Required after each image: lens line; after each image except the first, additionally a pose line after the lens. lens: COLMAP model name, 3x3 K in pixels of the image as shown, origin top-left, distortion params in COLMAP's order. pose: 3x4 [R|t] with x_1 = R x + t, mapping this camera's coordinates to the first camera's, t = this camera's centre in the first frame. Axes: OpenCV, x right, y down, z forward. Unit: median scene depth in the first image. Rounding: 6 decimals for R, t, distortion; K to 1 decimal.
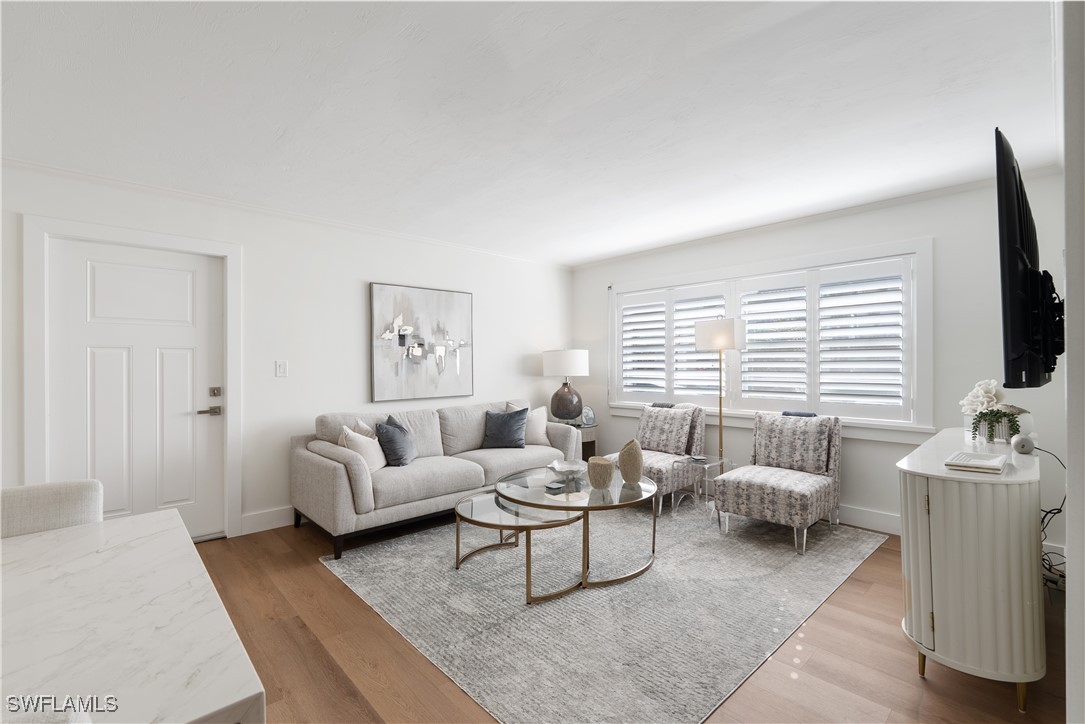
lens RADIAL K [[480.7, 0, 545.0], [0, 480.7, 363.5], [0, 0, 1]] dist [-0.001498, 0.001559]
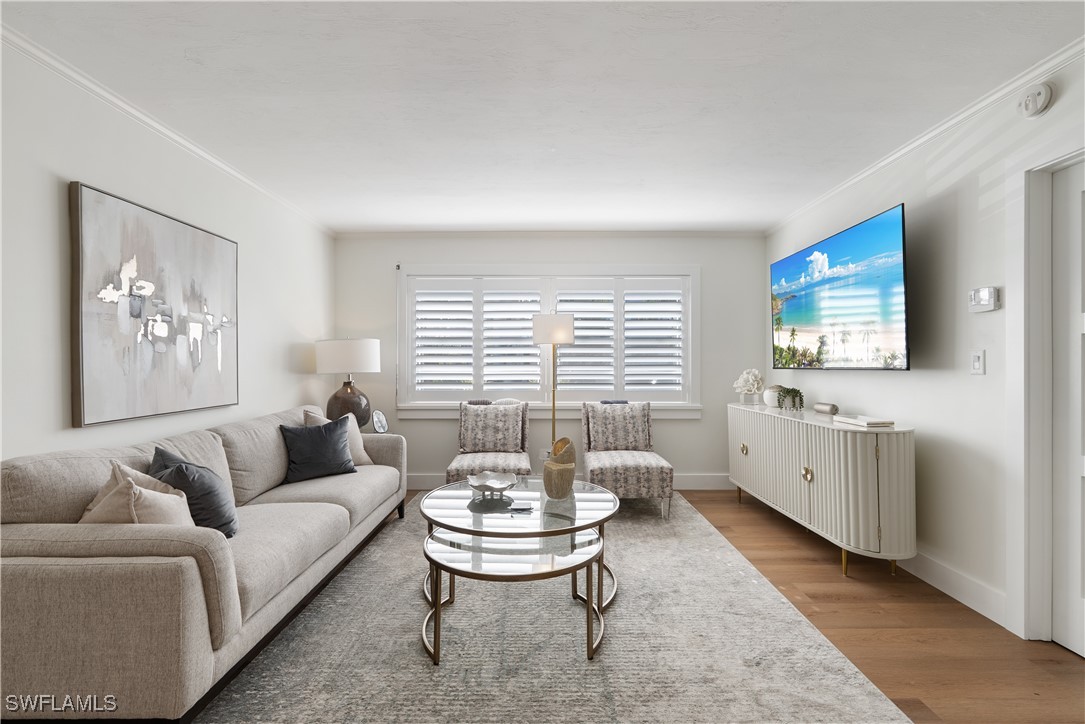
lens RADIAL K [[478.0, 0, 543.7], [0, 478.0, 364.6], [0, 0, 1]] dist [-0.003964, 0.000872]
pose [[0.681657, 0.002515, 0.731668, -0.442235], [-0.003363, 0.999994, -0.000304, 0.017543], [-0.731664, -0.002253, 0.681661, 0.362464]]
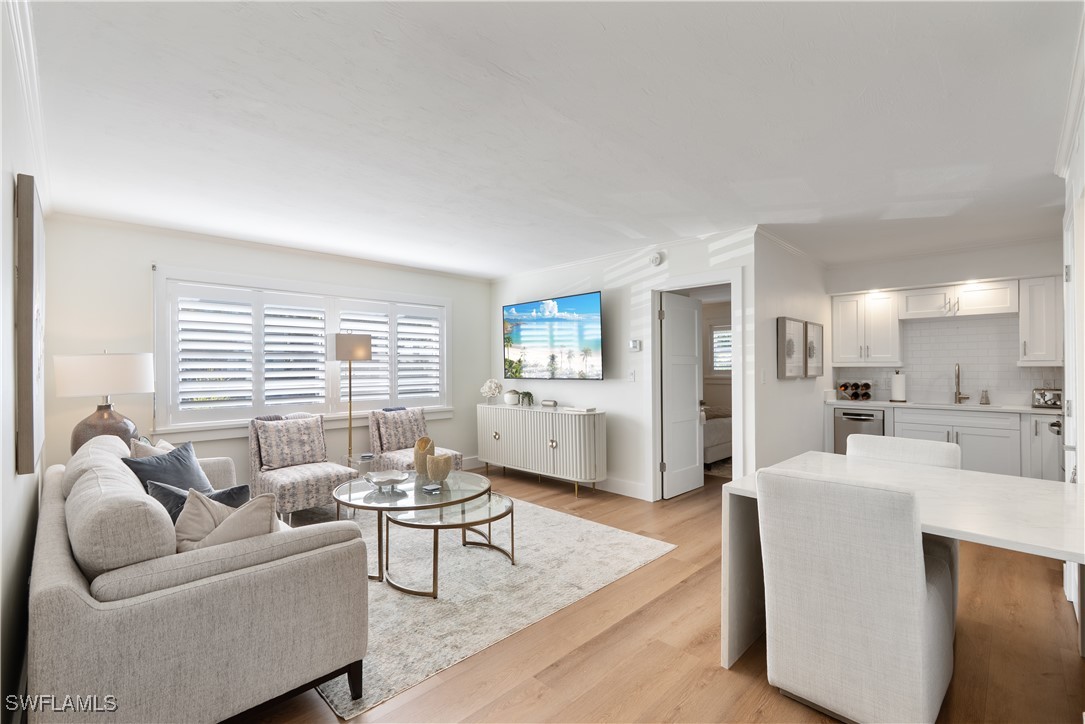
lens RADIAL K [[480.7, 0, 545.0], [0, 480.7, 363.5], [0, 0, 1]] dist [-0.001498, 0.001559]
pose [[-0.039722, 0.011510, 0.999144, -0.883491], [0.003450, 0.999929, -0.011382, -0.006695], [-0.999205, 0.002994, -0.039759, 0.658552]]
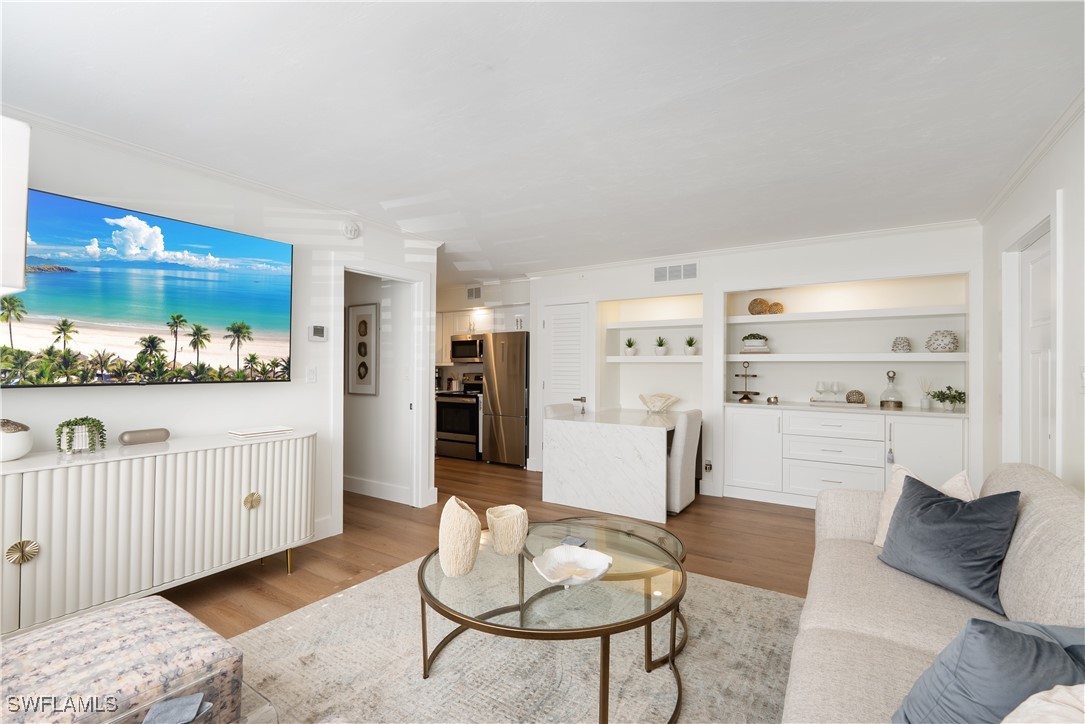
lens RADIAL K [[478.0, 0, 543.7], [0, 478.0, 364.6], [0, 0, 1]] dist [-0.003964, 0.000872]
pose [[-0.969448, -0.005761, -0.245230, 0.194840], [-0.003988, 0.999962, -0.007726, -0.000890], [0.245265, -0.006512, -0.969434, 1.386976]]
